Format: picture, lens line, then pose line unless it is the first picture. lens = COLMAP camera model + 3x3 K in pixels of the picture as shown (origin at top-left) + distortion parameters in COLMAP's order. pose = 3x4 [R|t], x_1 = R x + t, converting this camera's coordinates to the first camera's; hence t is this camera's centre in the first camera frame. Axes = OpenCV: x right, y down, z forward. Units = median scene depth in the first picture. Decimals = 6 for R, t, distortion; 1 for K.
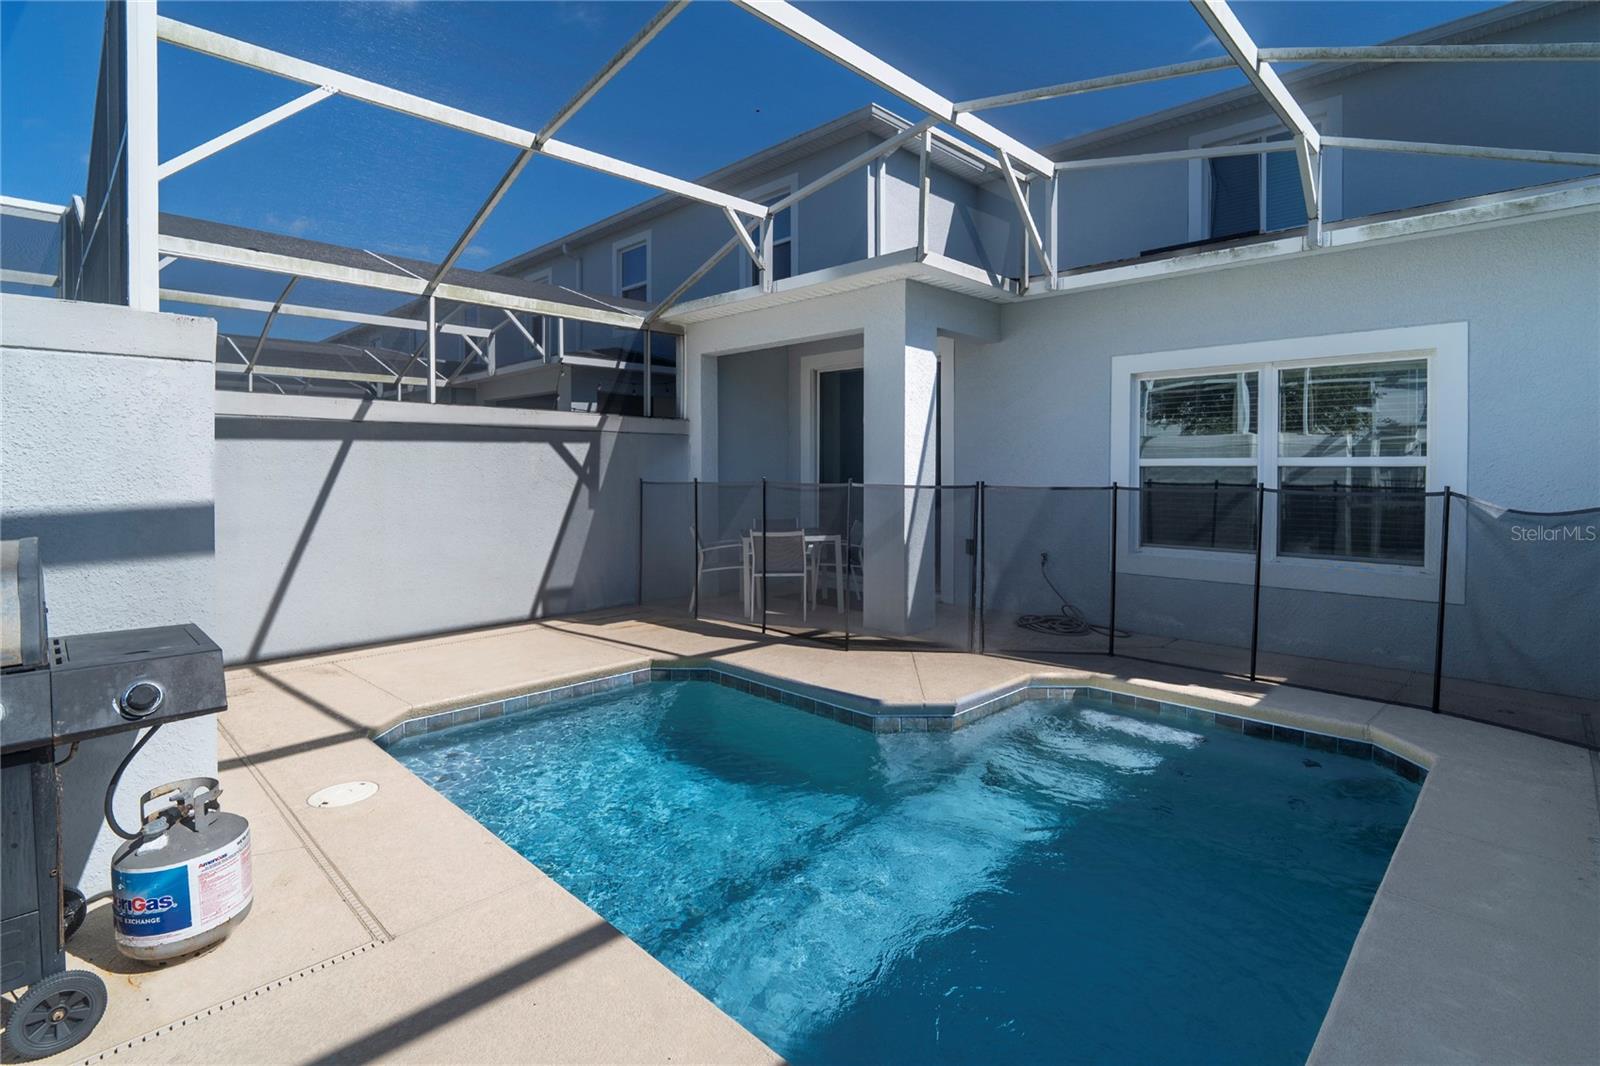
lens RADIAL K [[755.4, 0, 804.6], [0, 755.4, 487.6], [0, 0, 1]] dist [-0.003345, -0.000509]
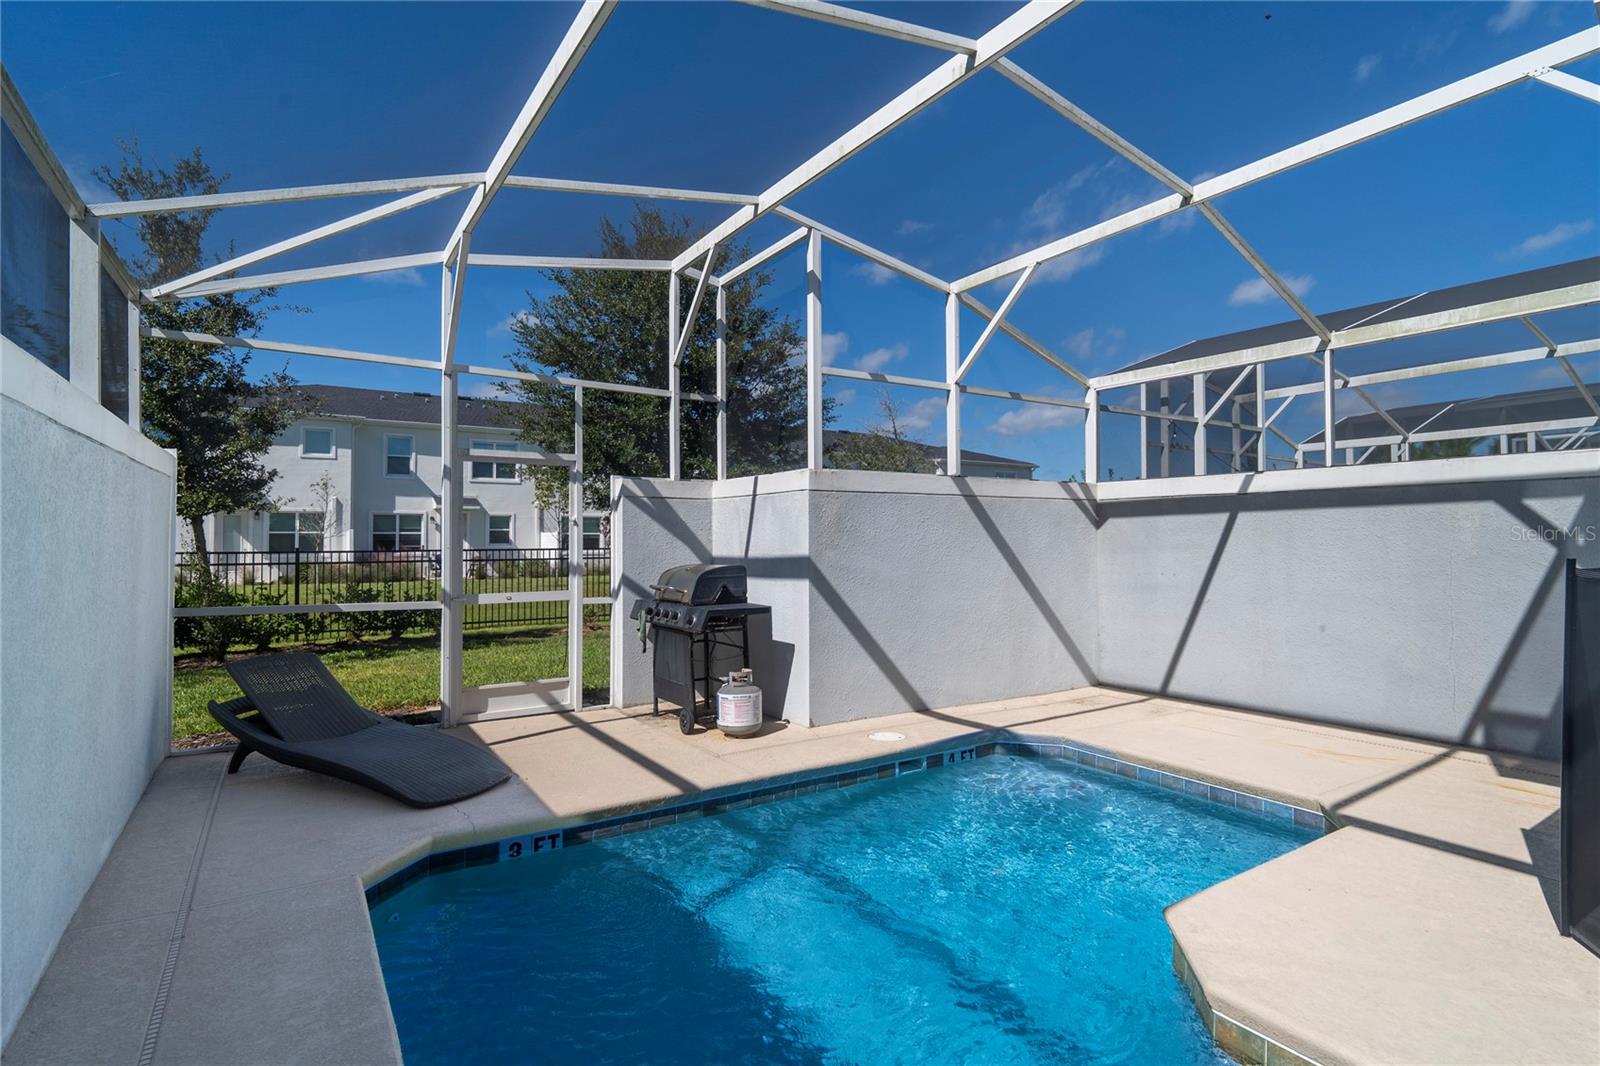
lens RADIAL K [[755.4, 0, 798.9], [0, 755.4, 532.3], [0, 0, 1]] dist [-0.003345, -0.000509]
pose [[-0.184411, -0.010139, -0.982797, 0.522393], [-0.021845, 0.999742, -0.006215, -0.012962], [0.982606, 0.020323, -0.184585, 0.546250]]
